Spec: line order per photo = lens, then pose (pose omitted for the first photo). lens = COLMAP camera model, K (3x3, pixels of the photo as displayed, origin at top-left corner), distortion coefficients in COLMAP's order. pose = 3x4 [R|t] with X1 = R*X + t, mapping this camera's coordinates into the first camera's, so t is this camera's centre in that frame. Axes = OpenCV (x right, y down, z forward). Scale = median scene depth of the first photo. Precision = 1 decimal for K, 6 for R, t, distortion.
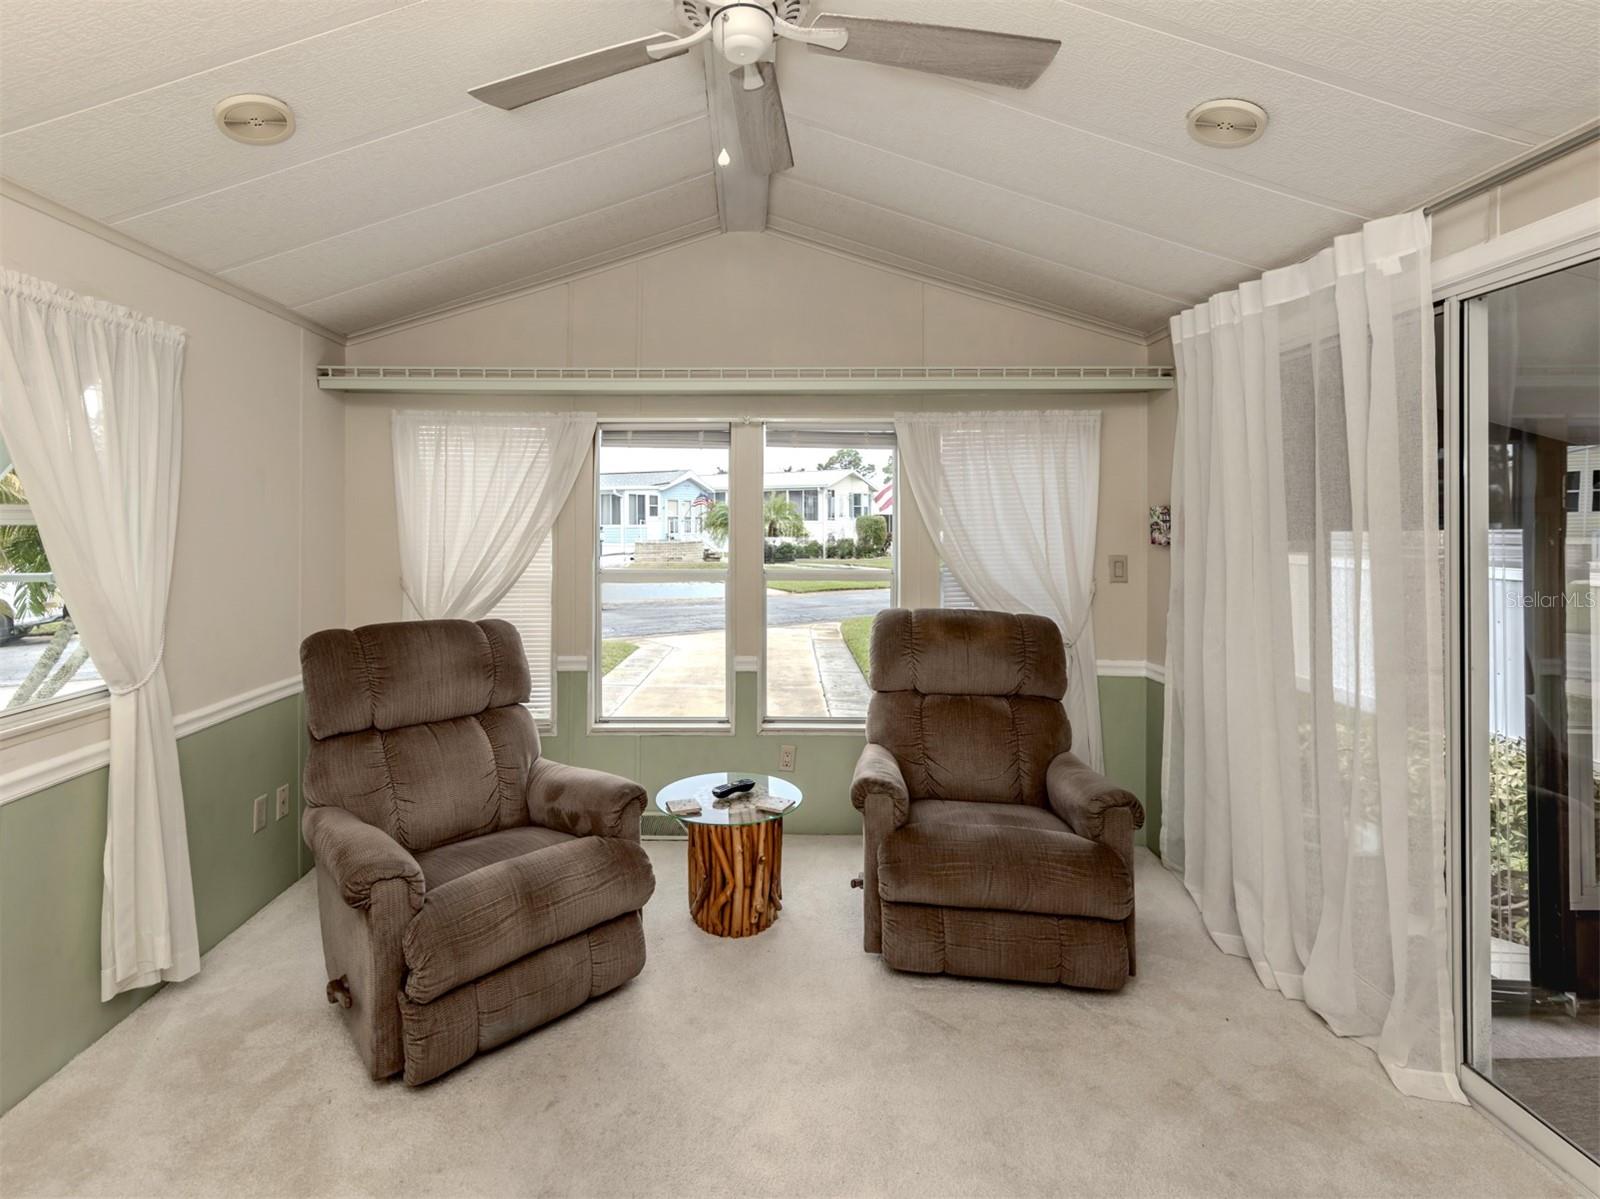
lens RADIAL K [[766.1, 0, 743.3], [0, 766.1, 547.7], [0, 0, 1]] dist [0.005037, -0.000154]
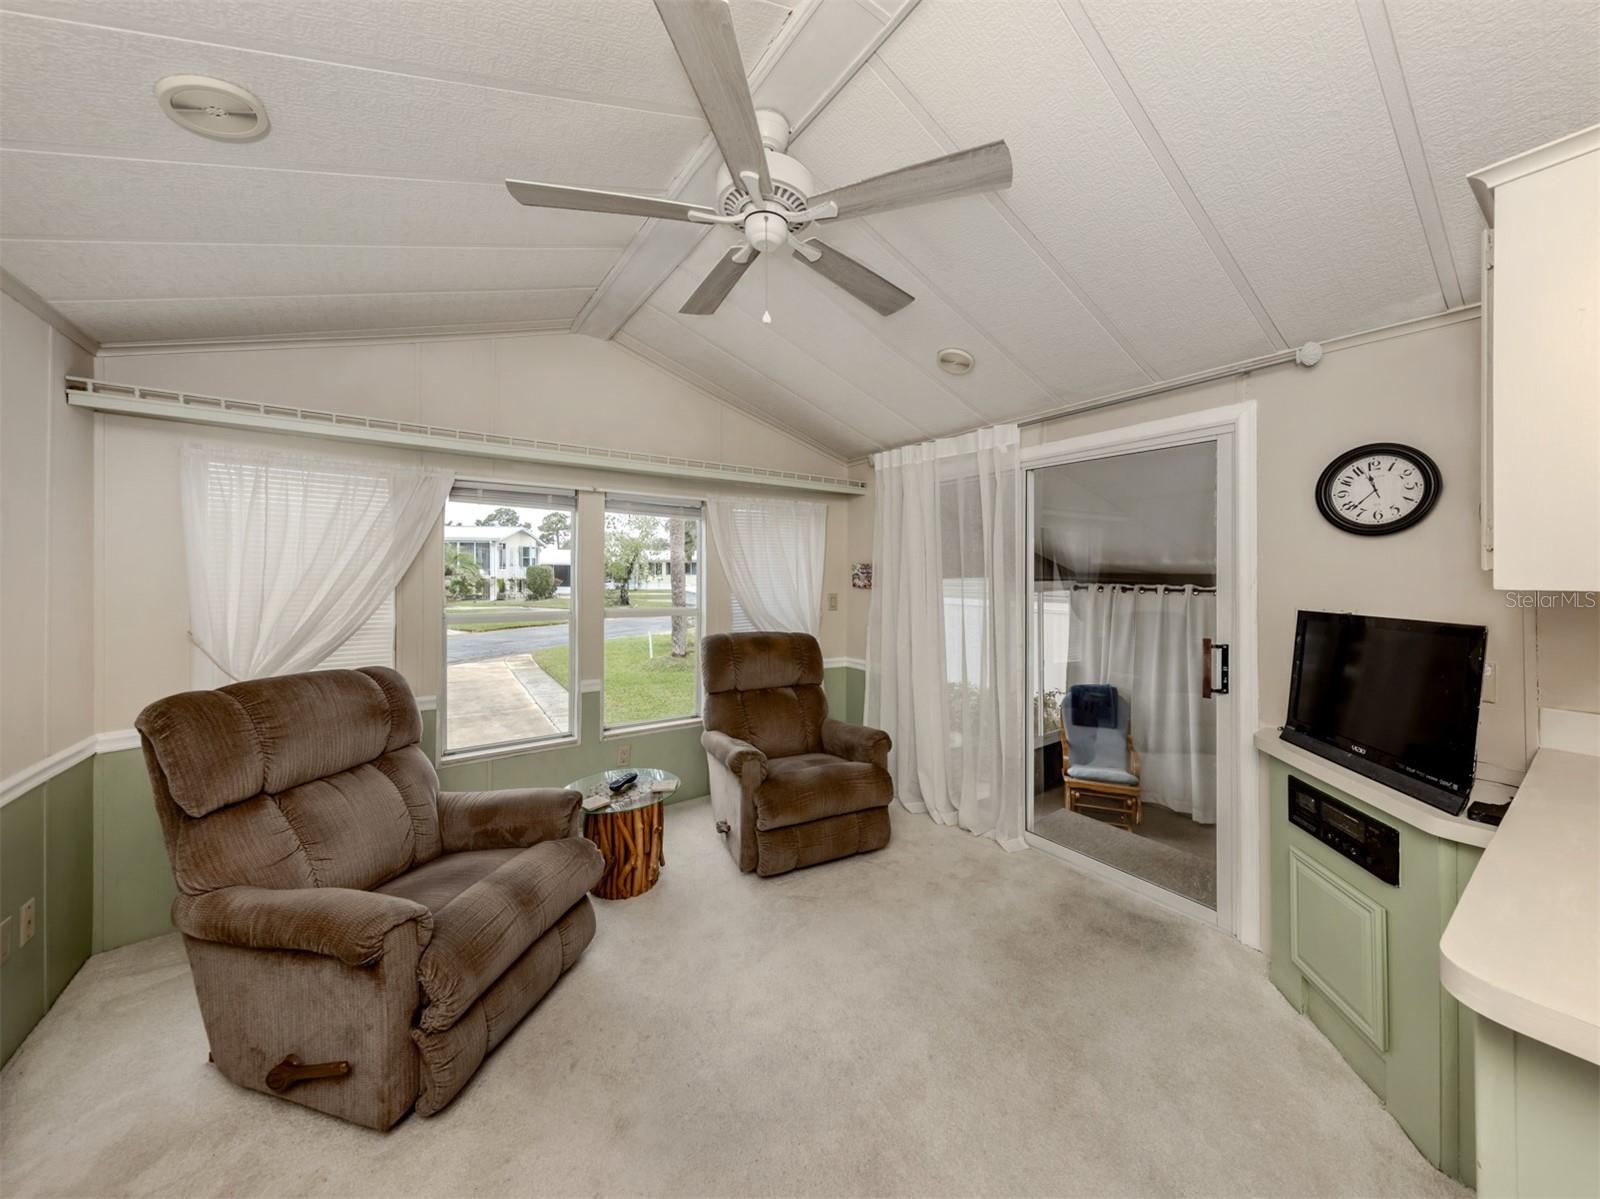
lens RADIAL K [[574.2, 0, 815.7], [0, 574.2, 592.7], [0, 0, 1]] dist [0.001617, 0.000230]
pose [[0.807219, -0.015172, 0.590057, -0.309526], [0.012947, 0.999884, 0.007998, -0.002268], [-0.590110, 0.001183, 0.807322, 0.044509]]
